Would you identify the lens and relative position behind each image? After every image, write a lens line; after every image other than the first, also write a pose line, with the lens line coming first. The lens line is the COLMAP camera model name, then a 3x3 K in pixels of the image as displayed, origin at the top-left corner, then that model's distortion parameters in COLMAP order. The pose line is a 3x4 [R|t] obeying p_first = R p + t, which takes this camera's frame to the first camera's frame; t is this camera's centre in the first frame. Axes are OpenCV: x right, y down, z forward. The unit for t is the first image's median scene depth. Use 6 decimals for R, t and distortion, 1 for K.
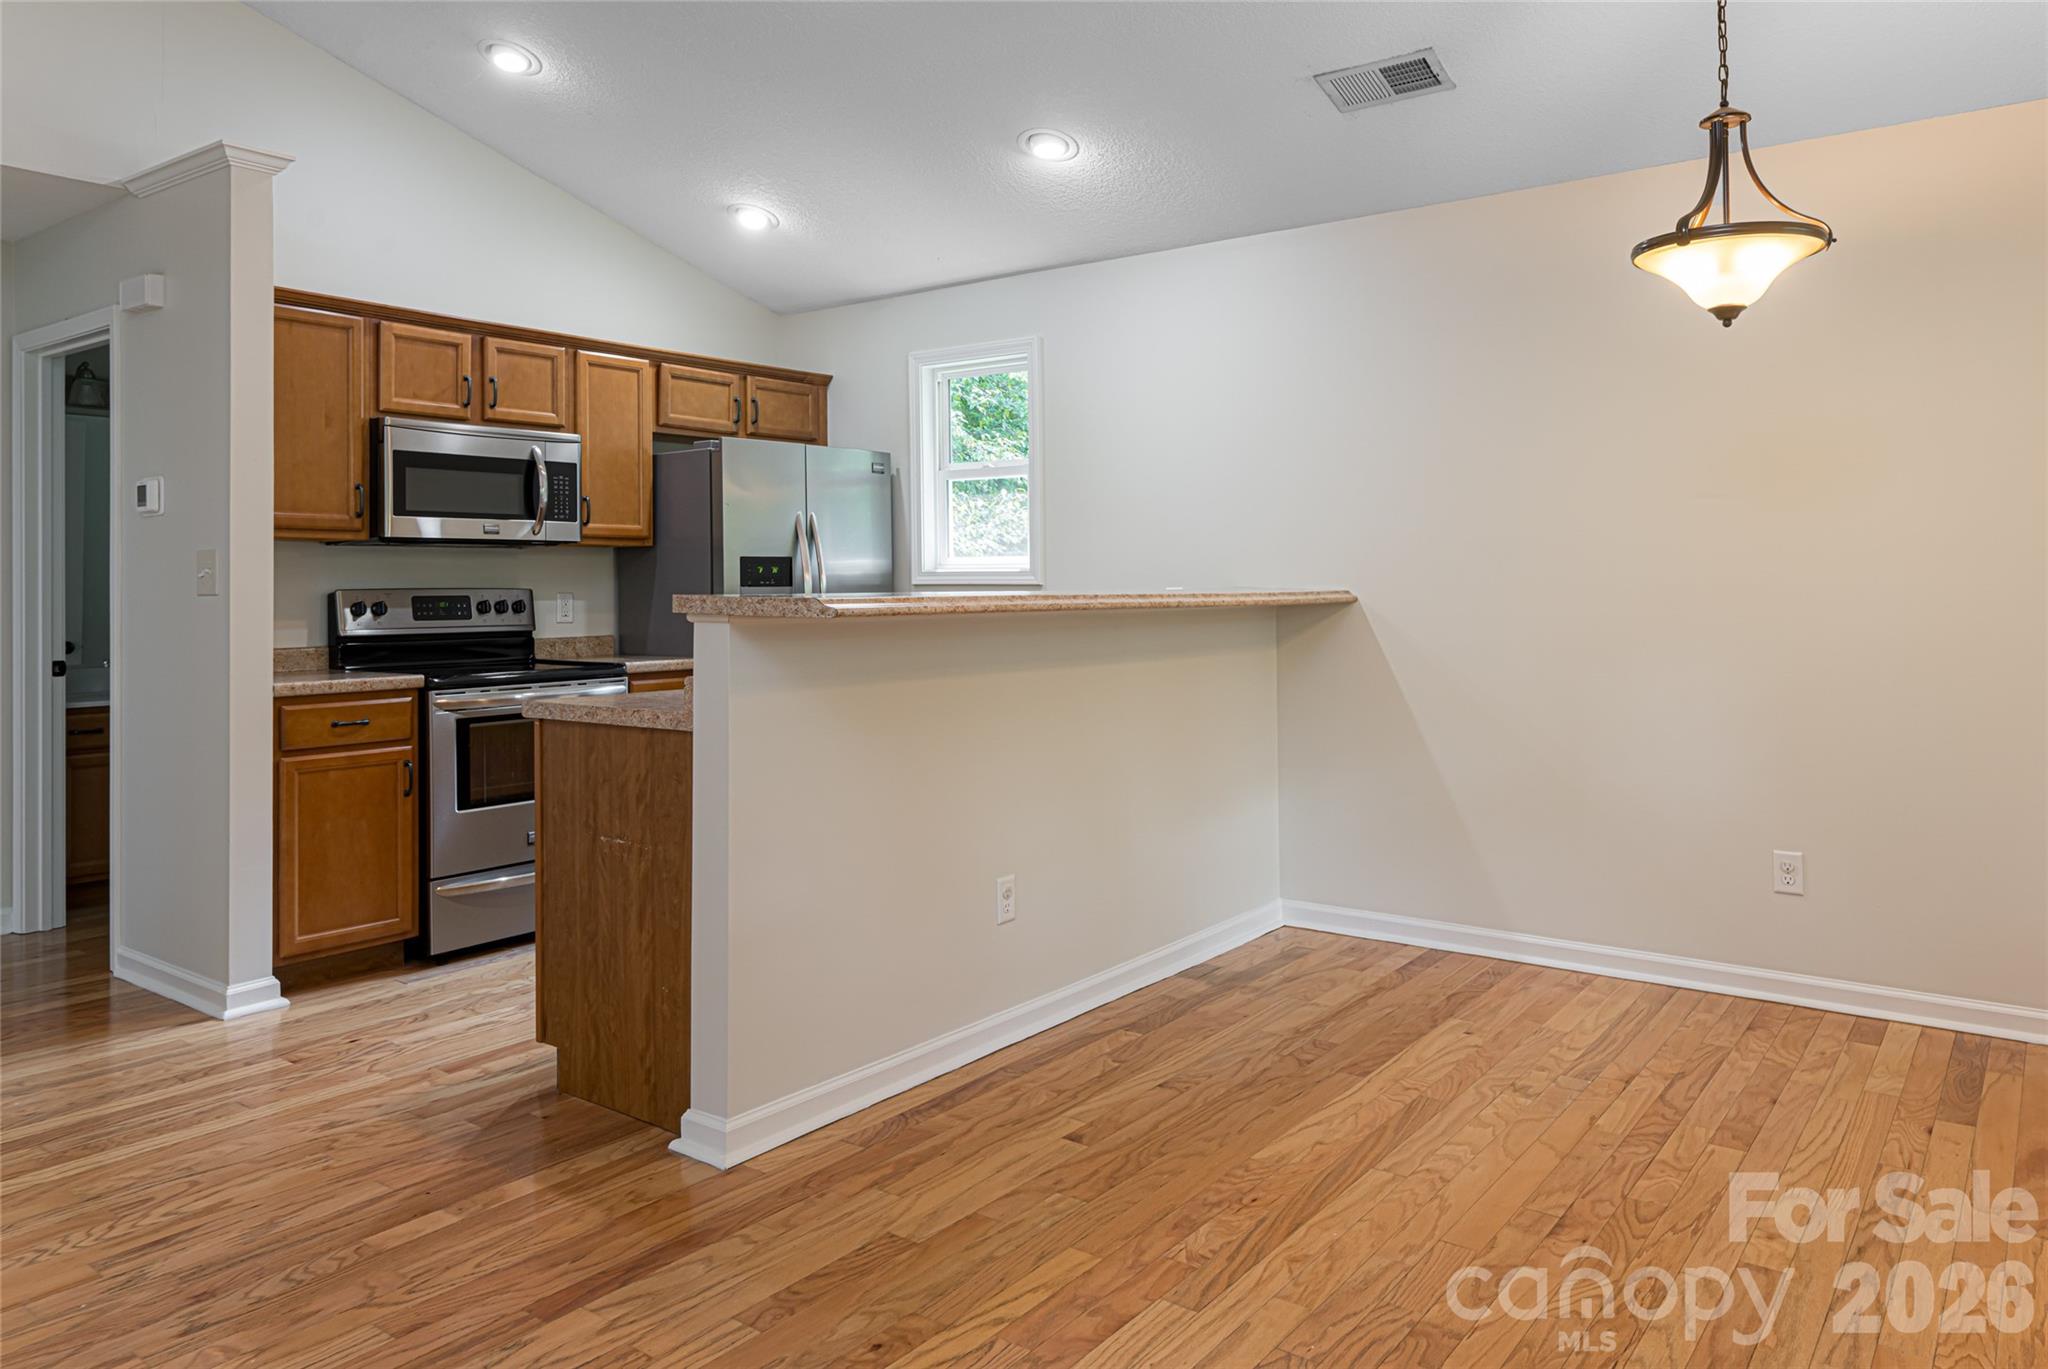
lens RADIAL K [[1395.1, 0, 1022.7], [0, 1395.1, 545.2], [0, 0, 1]] dist [0.003532, 0.002216]
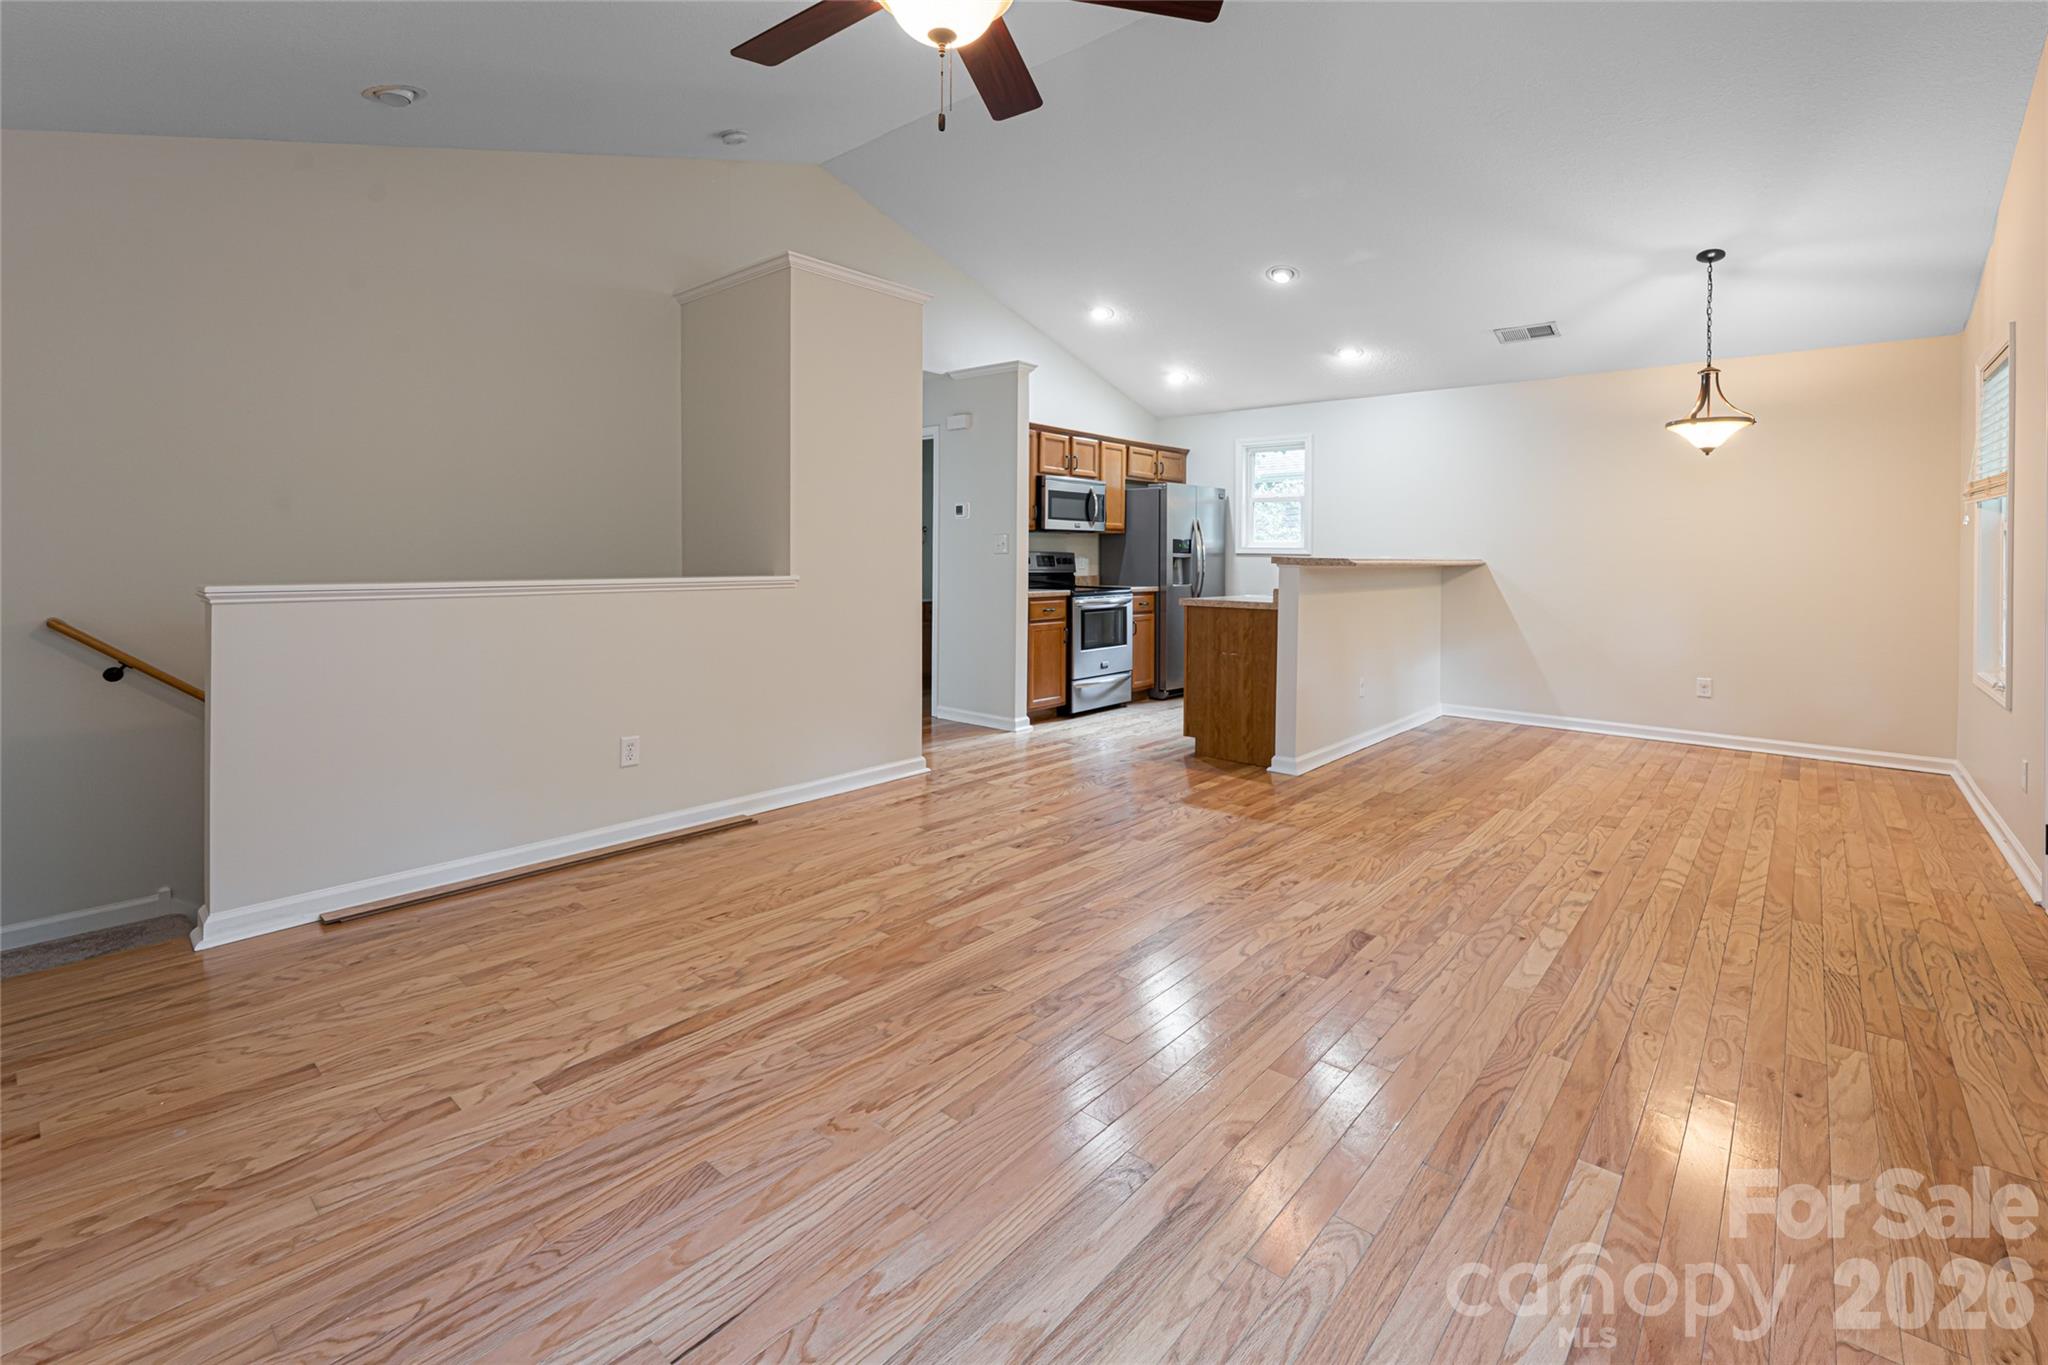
lens RADIAL K [[903.2, 0, 1031.9], [0, 903.2, 553.2], [0, 0, 1]] dist [0.001276, 0.000151]
pose [[0.997850, 0.014926, -0.063819, -0.403600], [-0.013151, 0.999517, 0.028150, -0.007673], [0.064208, -0.027250, 0.997564, -0.470539]]
